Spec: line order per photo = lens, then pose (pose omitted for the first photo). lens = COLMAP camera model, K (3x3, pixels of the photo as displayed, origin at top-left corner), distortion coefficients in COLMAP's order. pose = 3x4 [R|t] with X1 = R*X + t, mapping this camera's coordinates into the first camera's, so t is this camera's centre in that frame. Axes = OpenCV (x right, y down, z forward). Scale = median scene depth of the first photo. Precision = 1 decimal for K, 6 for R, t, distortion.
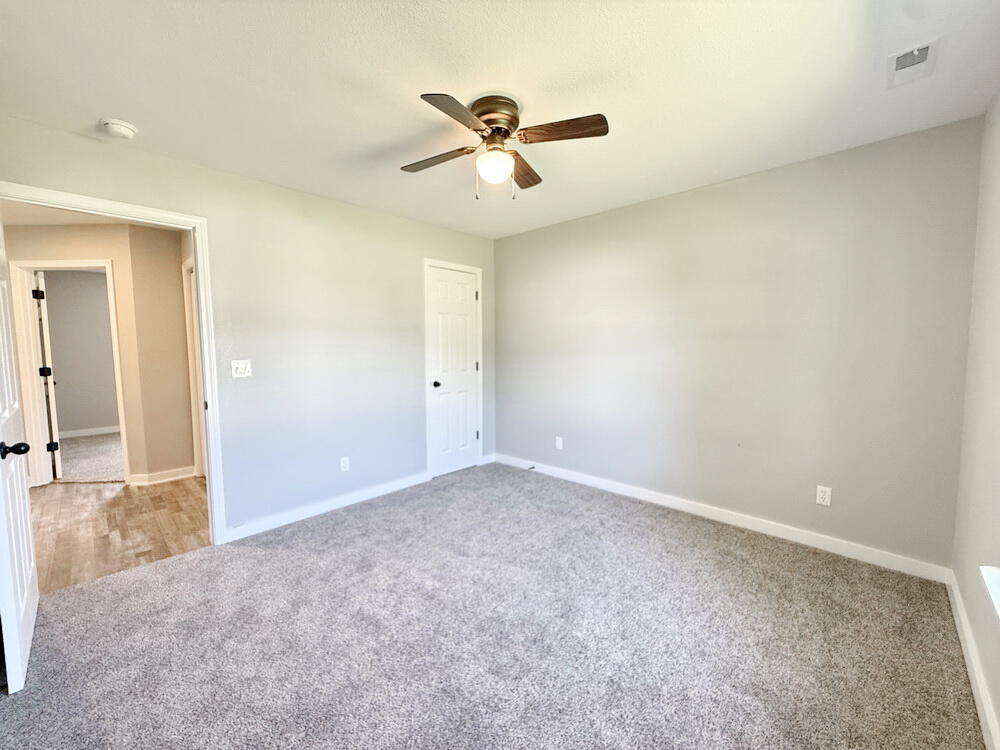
lens RADIAL K [[397.9, 0, 505.1], [0, 397.9, 372.9], [0, 0, 1]] dist [0.001473, 0.000375]
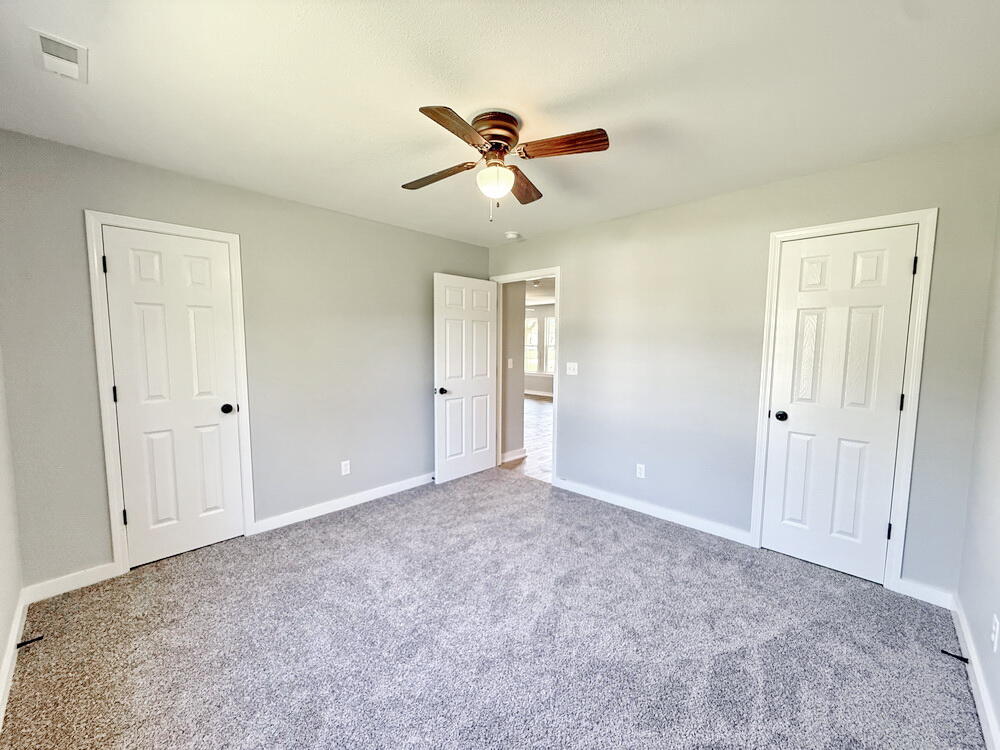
lens RADIAL K [[400.2, 0, 498.3], [0, 400.2, 379.0], [0, 0, 1]] dist [-0.000486, -0.000195]
pose [[-0.009692, 0.101929, -0.994744, 0.709443], [-0.075300, 0.991892, 0.102370, -0.097302], [0.997114, 0.075896, -0.001939, 0.736134]]
